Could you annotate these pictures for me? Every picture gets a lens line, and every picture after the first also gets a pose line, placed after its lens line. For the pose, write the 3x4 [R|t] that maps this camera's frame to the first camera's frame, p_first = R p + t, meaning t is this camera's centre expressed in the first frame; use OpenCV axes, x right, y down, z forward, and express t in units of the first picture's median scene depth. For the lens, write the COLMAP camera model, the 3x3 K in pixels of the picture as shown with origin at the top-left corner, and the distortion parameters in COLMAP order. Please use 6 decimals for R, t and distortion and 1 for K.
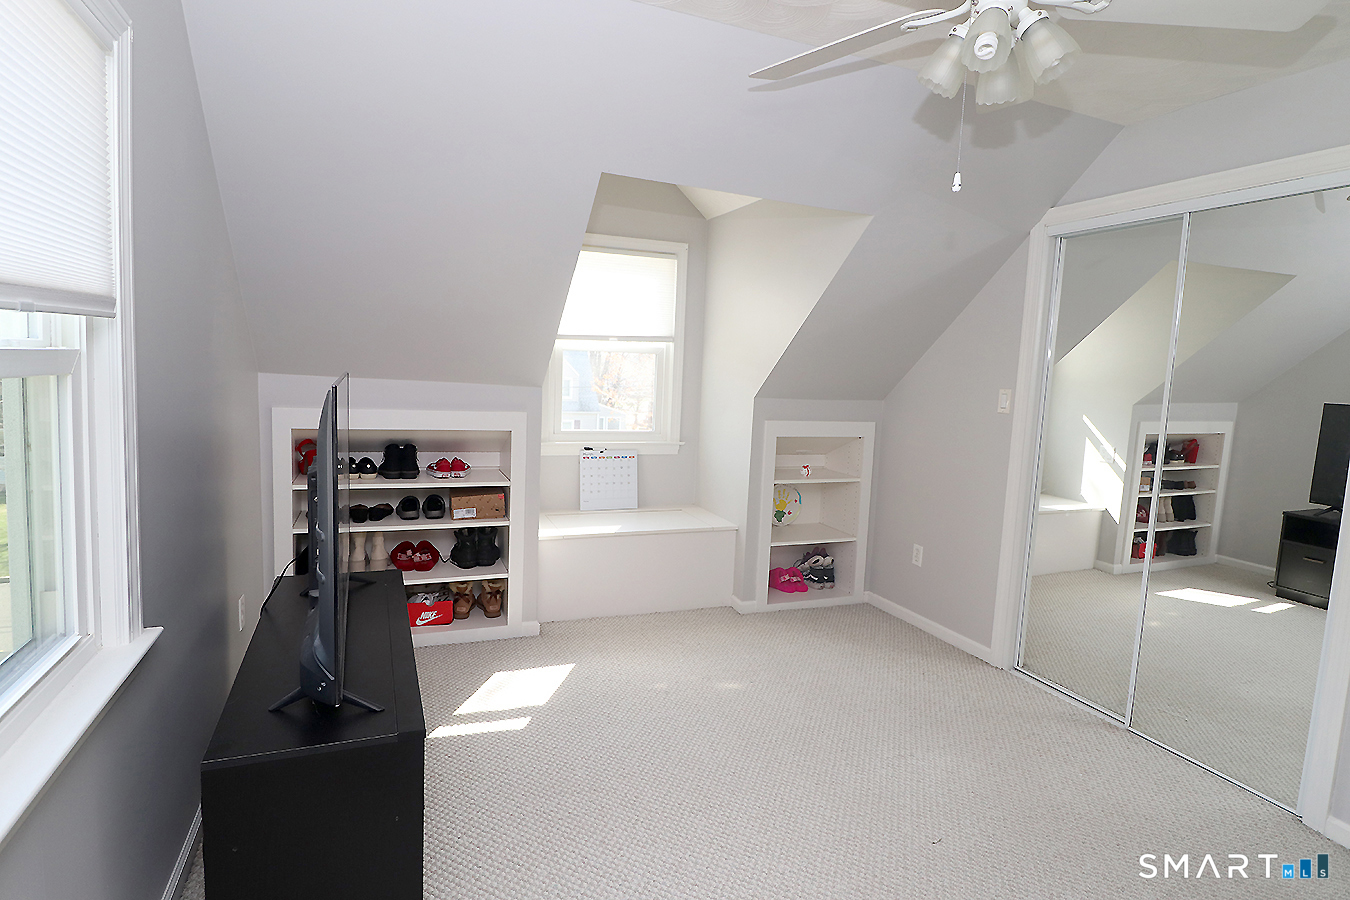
lens RADIAL K [[711.3, 0, 671.1], [0, 711.3, 446.4], [0, 0, 1]] dist [0.000639, -0.013002]
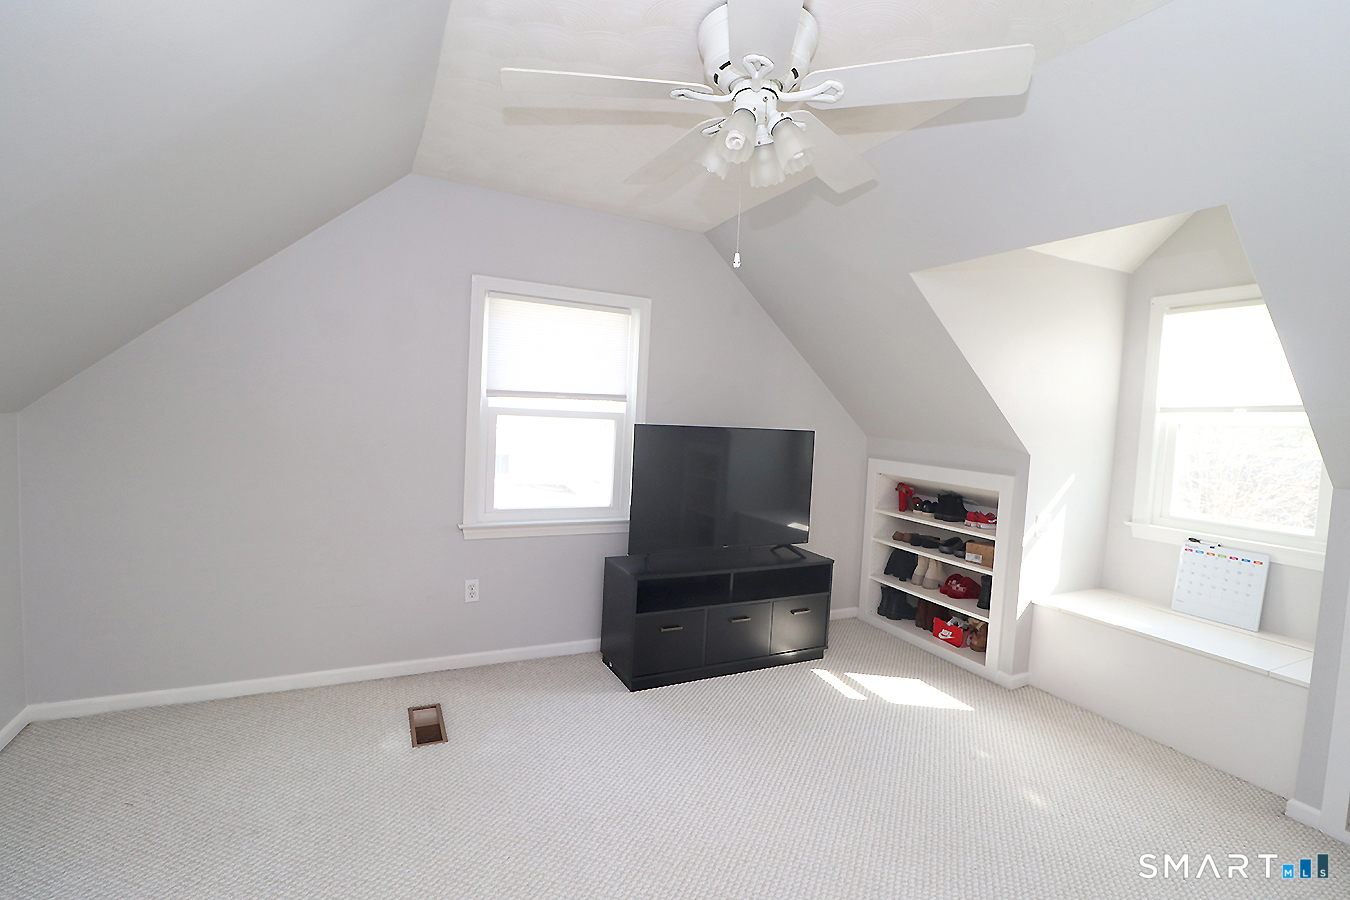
lens RADIAL K [[627.9, 0, 683.0], [0, 627.9, 447.7], [0, 0, 1]] dist [-0.001058, -0.012794]
pose [[0.069720, 0.014904, -0.997455, 0.710686], [-0.157929, 0.987444, 0.003716, -0.014807], [0.984986, 0.157268, 0.071198, 0.412232]]
